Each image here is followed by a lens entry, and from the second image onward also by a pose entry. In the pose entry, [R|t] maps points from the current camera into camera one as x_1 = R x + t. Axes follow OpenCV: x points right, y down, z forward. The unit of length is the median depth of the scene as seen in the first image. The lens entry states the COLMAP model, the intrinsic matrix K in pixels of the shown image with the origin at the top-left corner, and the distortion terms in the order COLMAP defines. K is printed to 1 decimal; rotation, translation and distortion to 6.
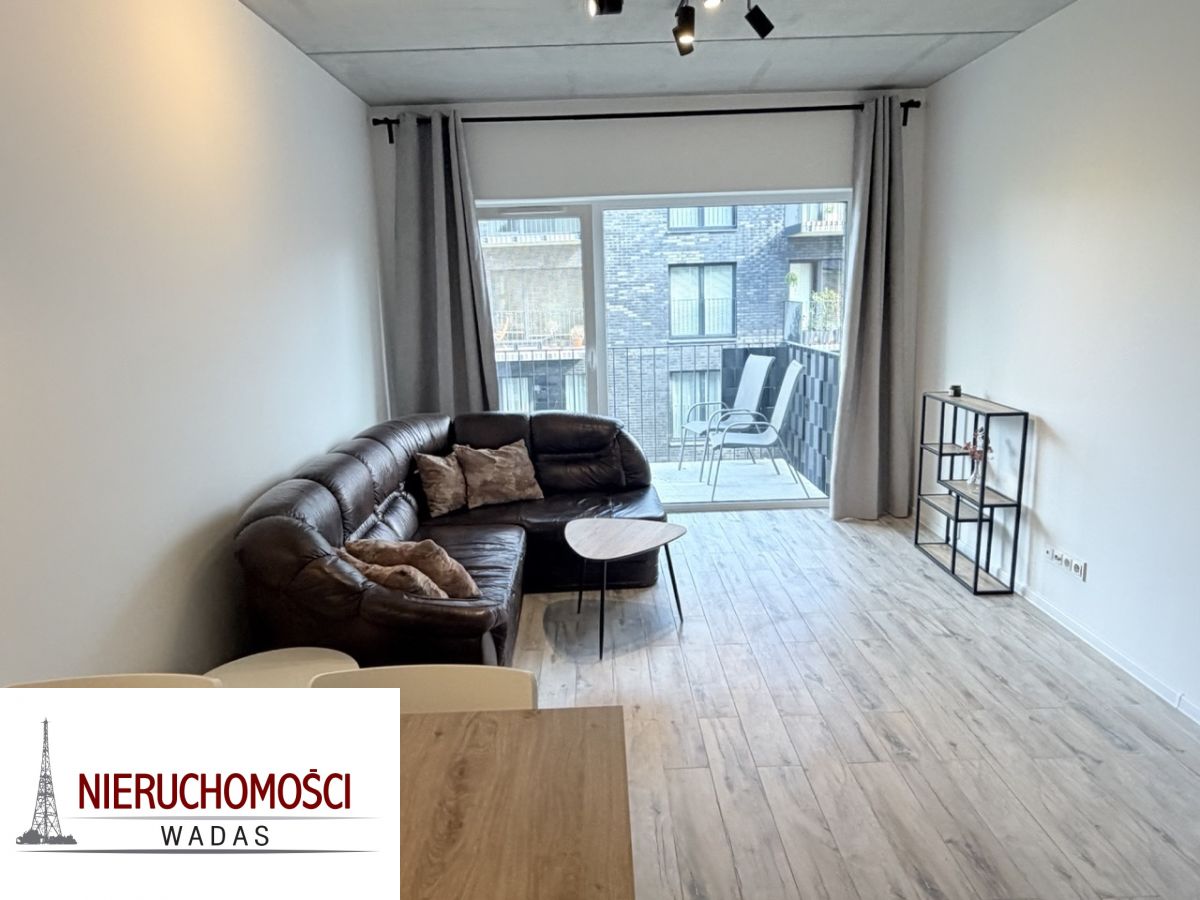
lens RADIAL K [[789.2, 0, 595.2], [0, 789.2, 452.4], [0, 0, 1]] dist [0.001969, 0.001036]
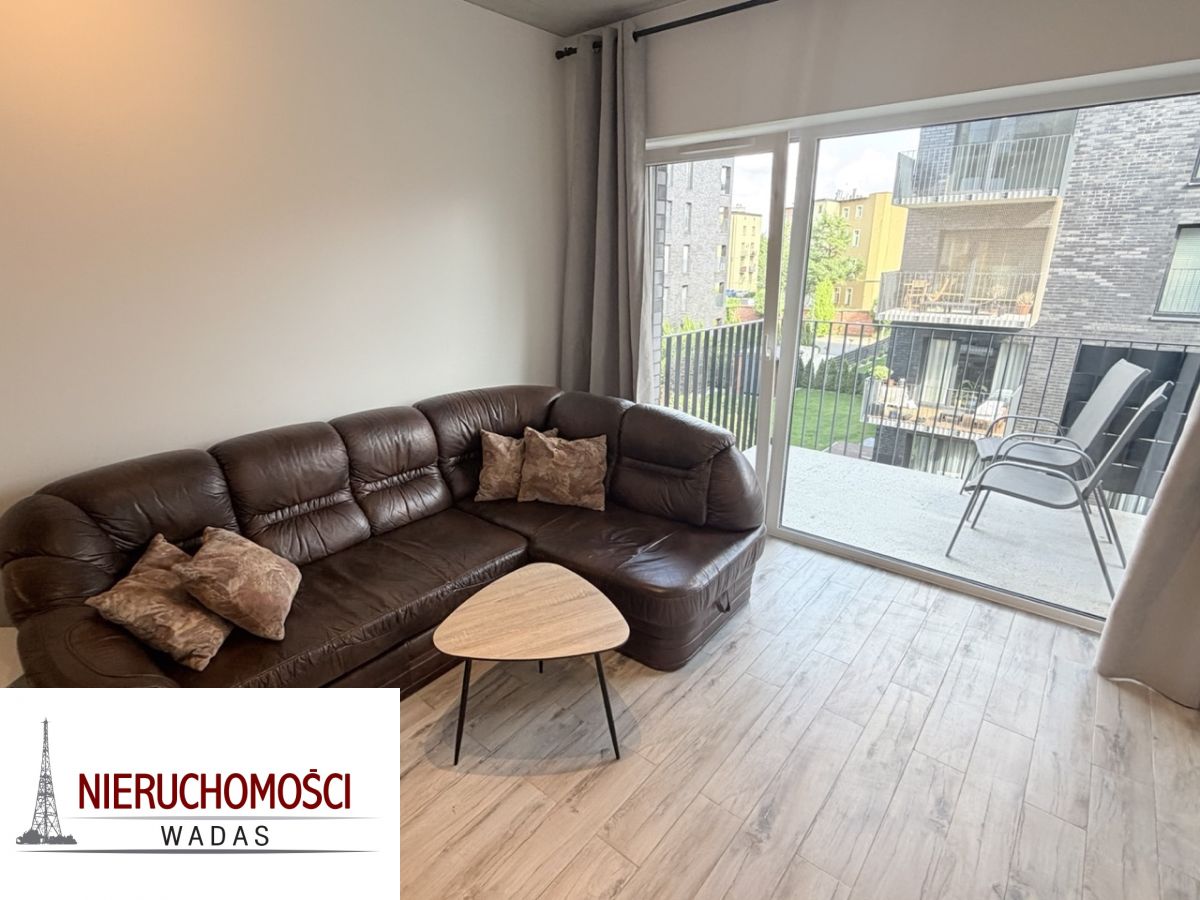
lens RADIAL K [[600.6, 0, 600.0], [0, 600.6, 450.0], [0, 0, 1]] dist [0.002281, -0.000150]
pose [[0.763083, 0.228000, -0.604747, 0.258439], [-0.151670, 0.972751, 0.175364, -0.099101], [0.628251, -0.042096, 0.776871, 0.438547]]
